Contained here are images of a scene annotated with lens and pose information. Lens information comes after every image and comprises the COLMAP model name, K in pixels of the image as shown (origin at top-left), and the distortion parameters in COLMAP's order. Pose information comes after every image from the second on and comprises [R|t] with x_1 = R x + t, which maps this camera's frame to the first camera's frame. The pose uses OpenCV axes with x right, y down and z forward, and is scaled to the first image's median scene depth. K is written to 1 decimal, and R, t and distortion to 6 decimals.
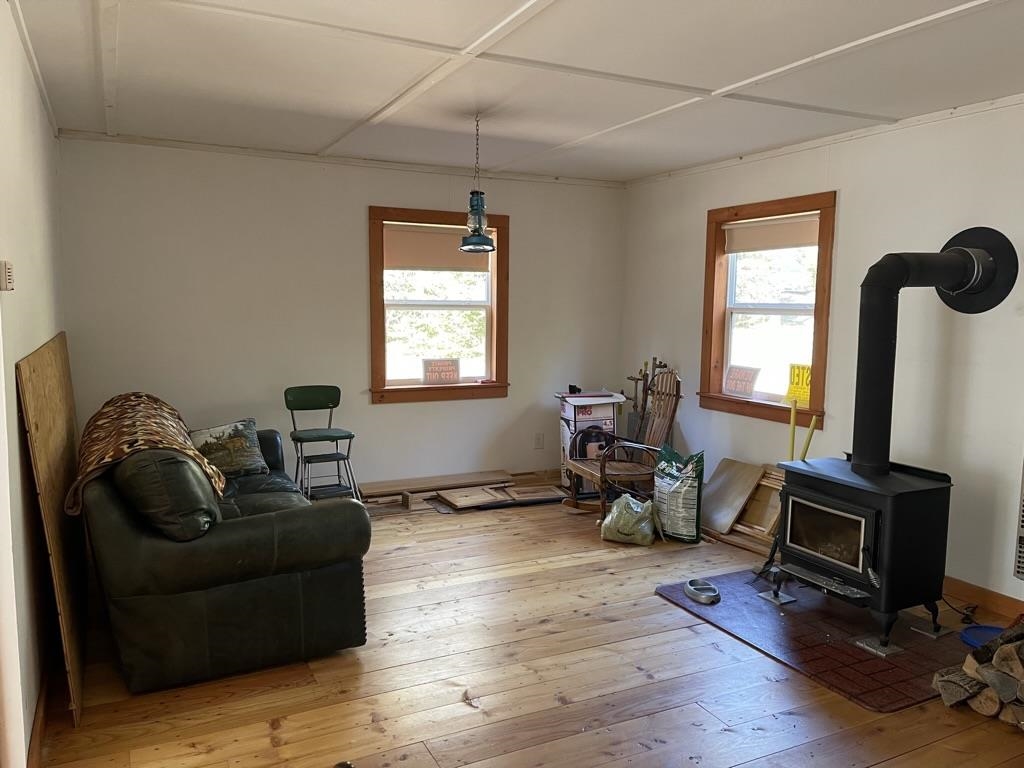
lens RADIAL K [[786.4, 0, 508.8], [0, 786.4, 384.8], [0, 0, 1]] dist [0.060577, -0.074954]
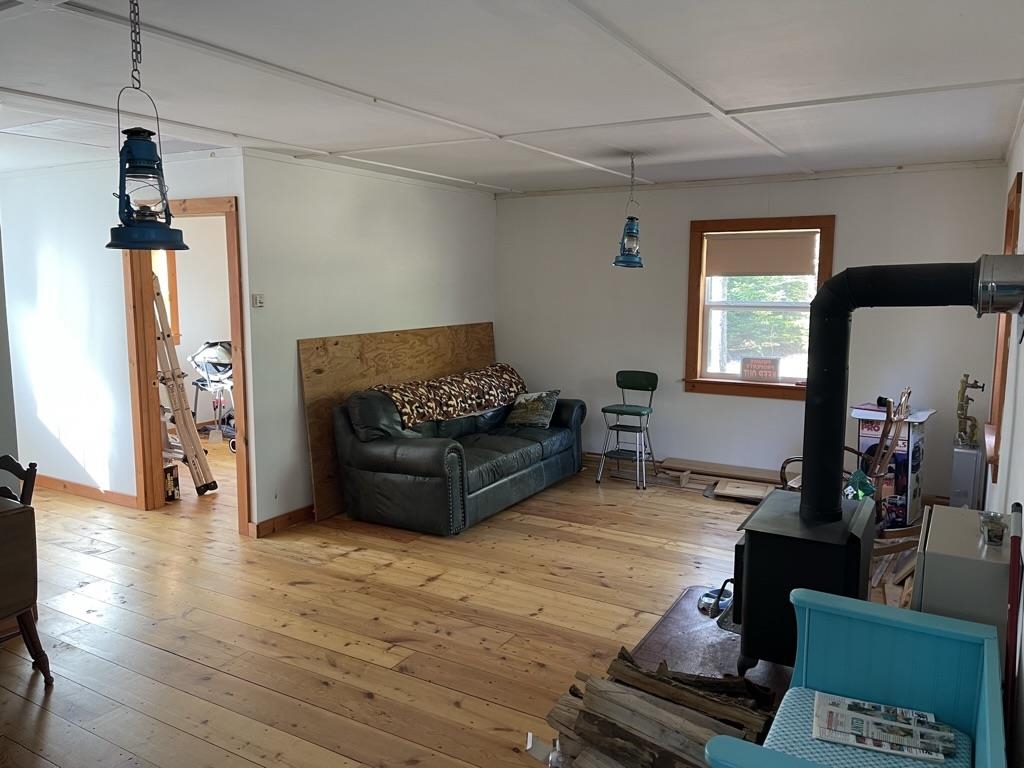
lens RADIAL K [[786.4, 0, 504.1], [0, 786.4, 379.5], [0, 0, 1]] dist [0.060577, -0.074954]
pose [[0.535178, 0.097300, -0.839117, 0.660098], [-0.081719, 0.994649, 0.063215, -0.045182], [0.840777, 0.034741, 0.540265, 0.150186]]
